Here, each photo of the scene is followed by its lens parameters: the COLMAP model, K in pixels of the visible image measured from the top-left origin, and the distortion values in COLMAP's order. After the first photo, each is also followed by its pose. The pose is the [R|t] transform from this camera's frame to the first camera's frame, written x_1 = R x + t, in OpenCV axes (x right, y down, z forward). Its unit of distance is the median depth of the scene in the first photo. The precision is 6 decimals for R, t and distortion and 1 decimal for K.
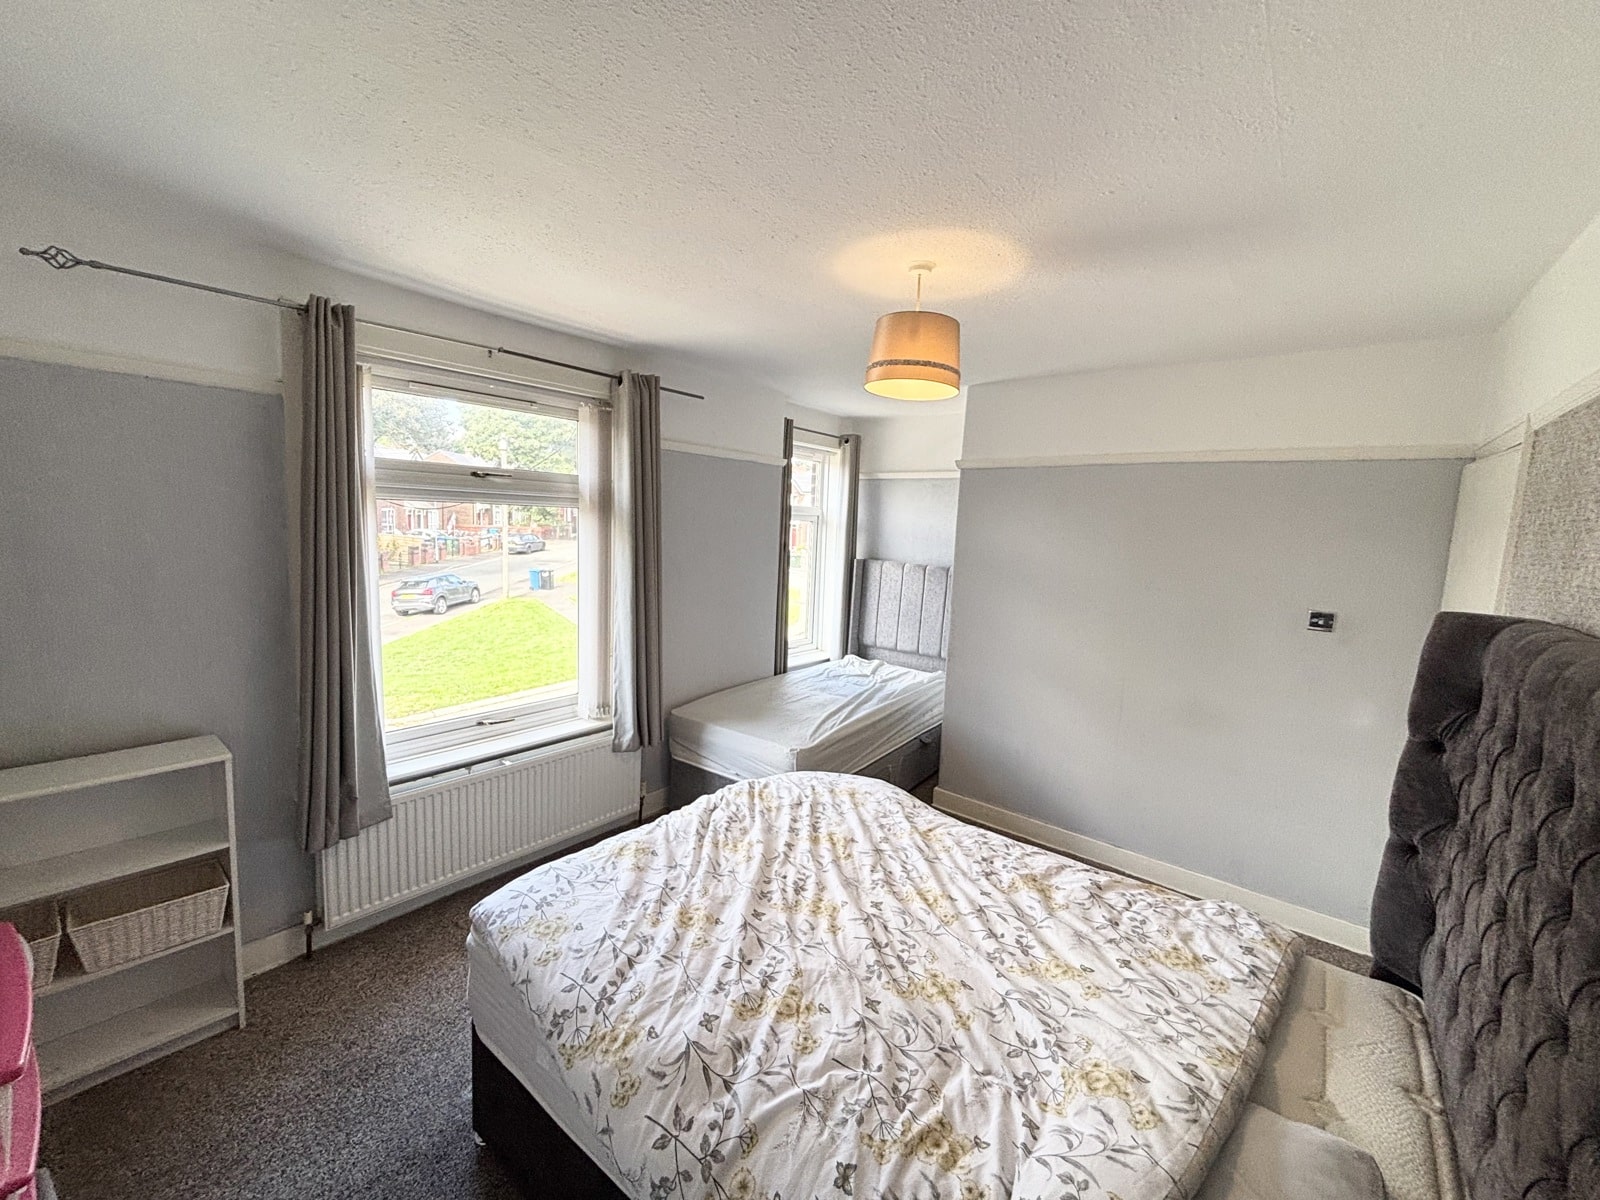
lens RADIAL K [[631.0, 0, 798.4], [0, 631.0, 591.5], [0, 0, 1]] dist [0.000191, -0.000104]
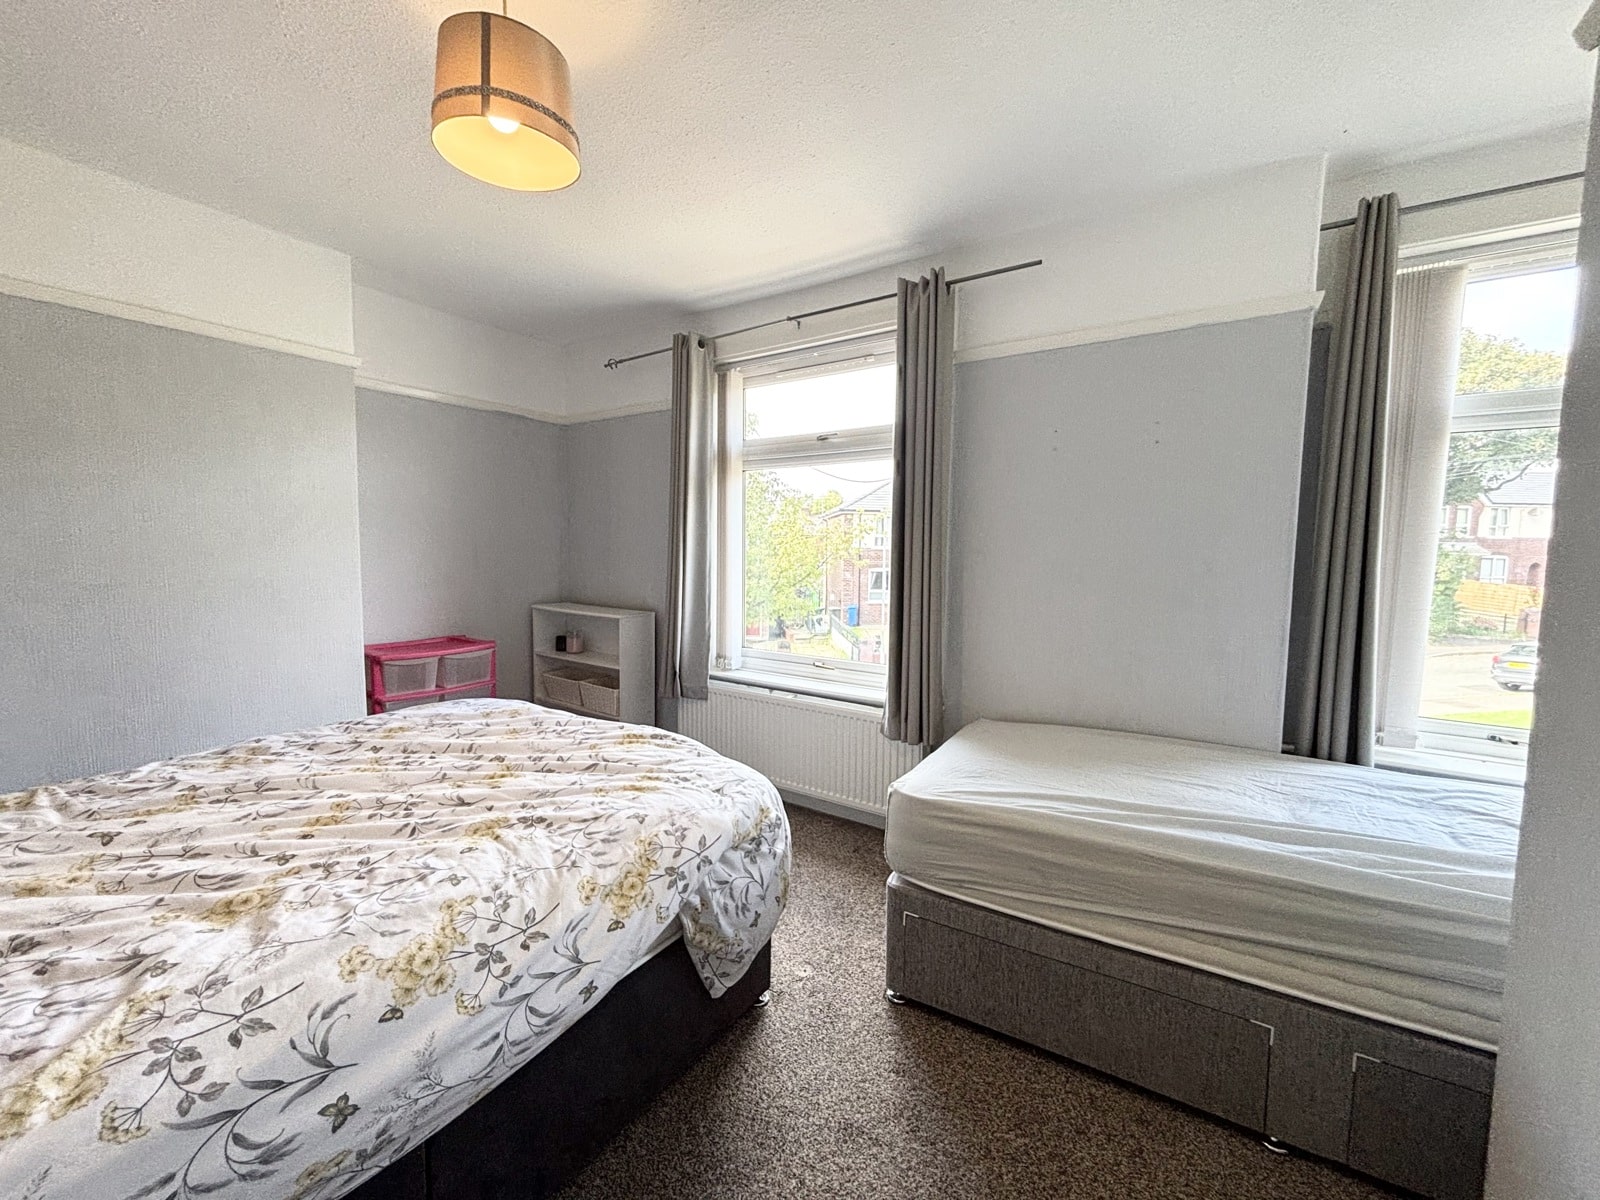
lens RADIAL K [[646.2, 0, 806.2], [0, 646.2, 596.2], [0, 0, 1]] dist [0.000036, -0.000581]
pose [[0.099602, 0.034386, -0.994433, 0.649839], [-0.115295, 0.993070, 0.022791, 0.072254], [0.988325, 0.112383, 0.102876, 0.913664]]
